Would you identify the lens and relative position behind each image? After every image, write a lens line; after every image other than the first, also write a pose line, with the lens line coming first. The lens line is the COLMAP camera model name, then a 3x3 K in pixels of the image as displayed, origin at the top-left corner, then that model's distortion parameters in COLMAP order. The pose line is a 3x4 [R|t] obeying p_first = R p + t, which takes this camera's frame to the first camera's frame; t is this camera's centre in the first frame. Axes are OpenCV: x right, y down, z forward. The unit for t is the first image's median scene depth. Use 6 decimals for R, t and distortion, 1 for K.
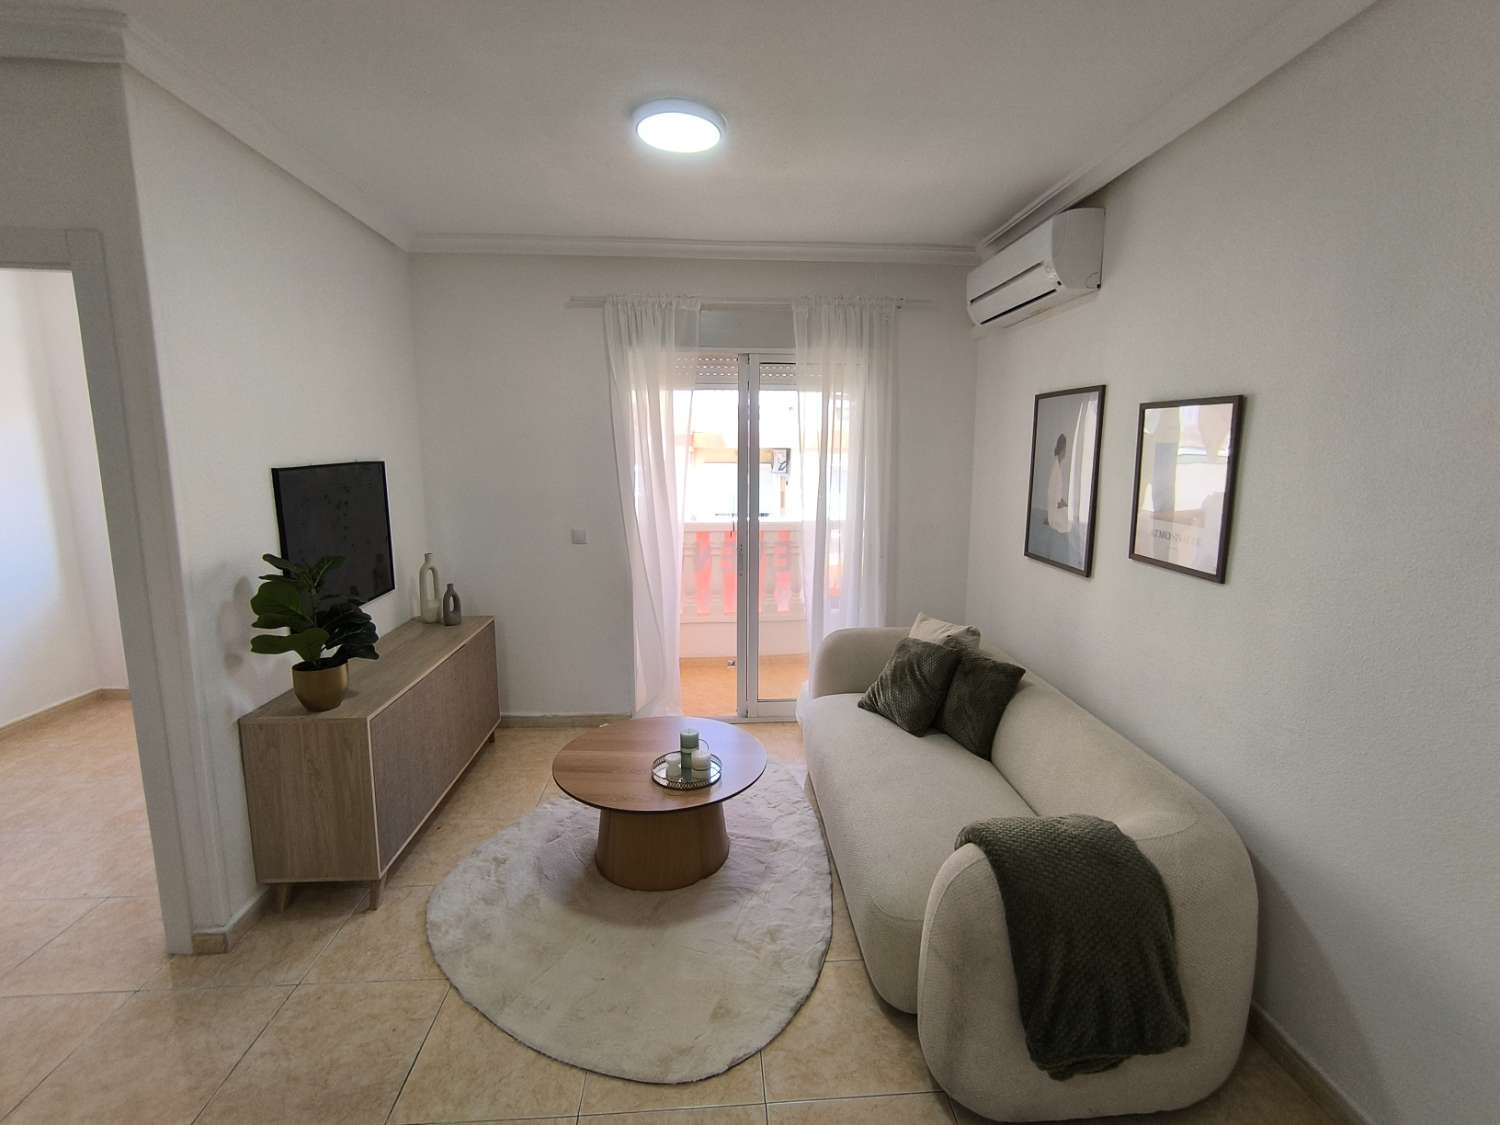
lens RADIAL K [[690.0, 0, 750.0], [0, 690.0, 562.5], [0, 0, 1]] dist [-0.050418, 0.000141]
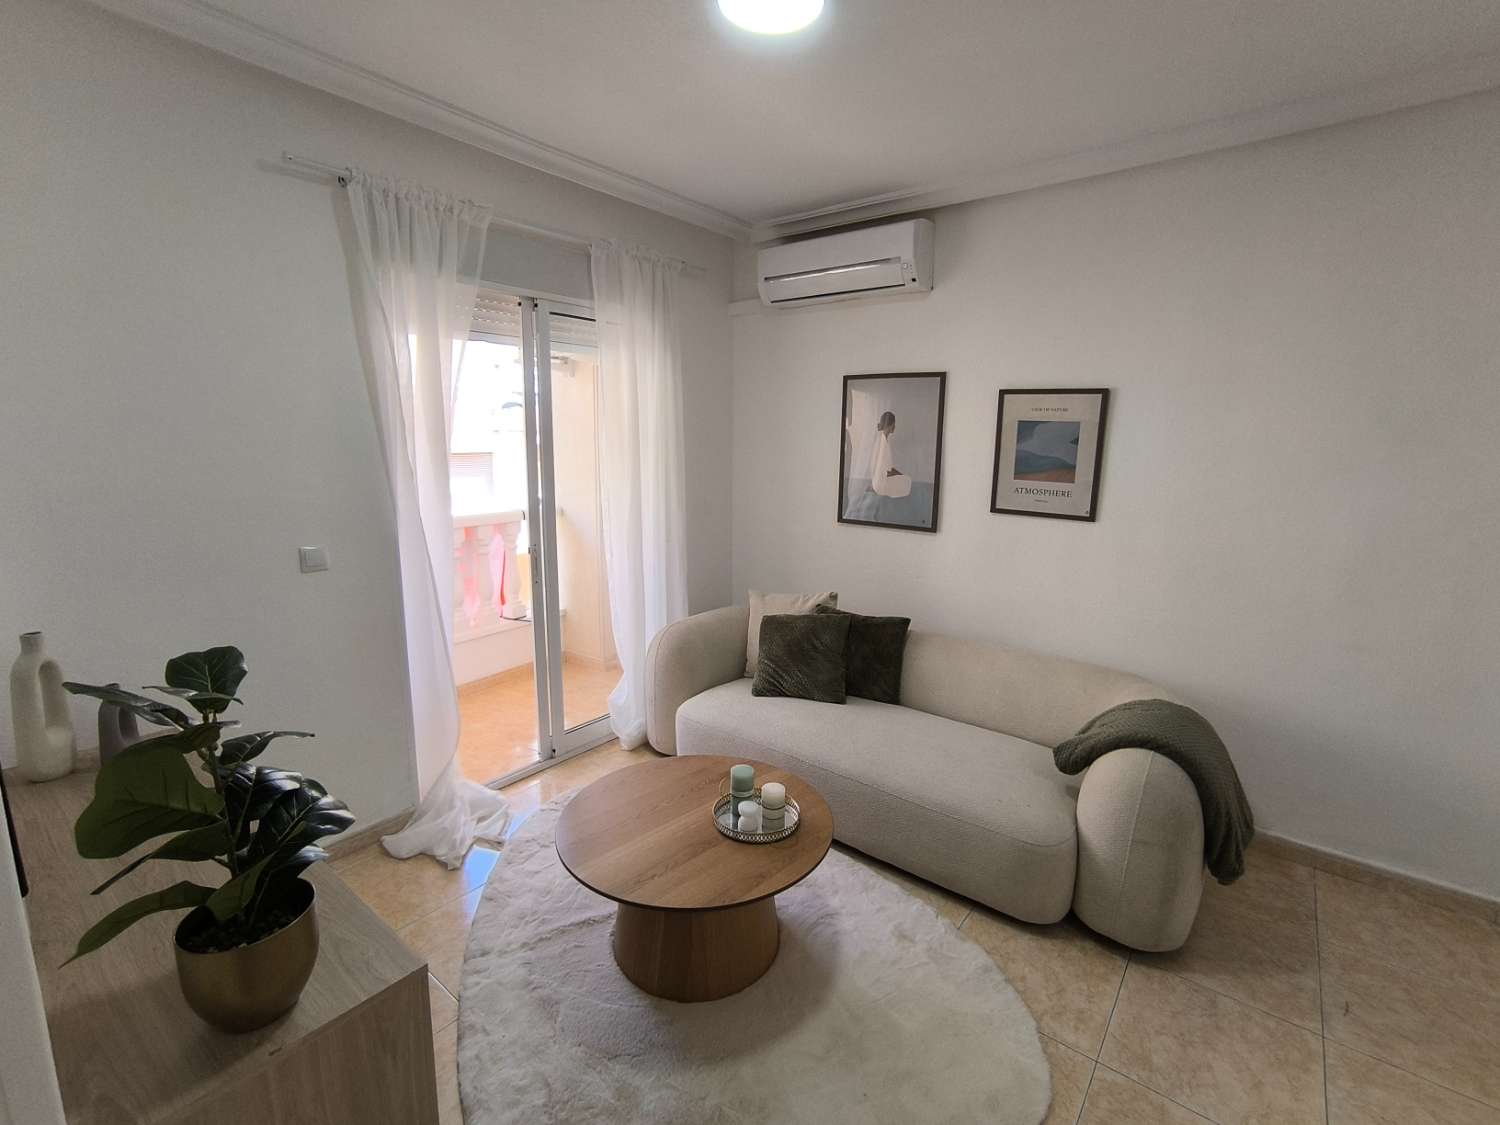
lens RADIAL K [[694.8, 0, 749.0], [0, 694.8, 555.3], [0, 0, 1]] dist [-0.029596, 0.000316]
pose [[0.663616, -0.124613, 0.737621, -0.553383], [0.111048, 0.991513, 0.067598, -0.050148], [-0.739785, 0.037052, 0.671822, 0.367017]]
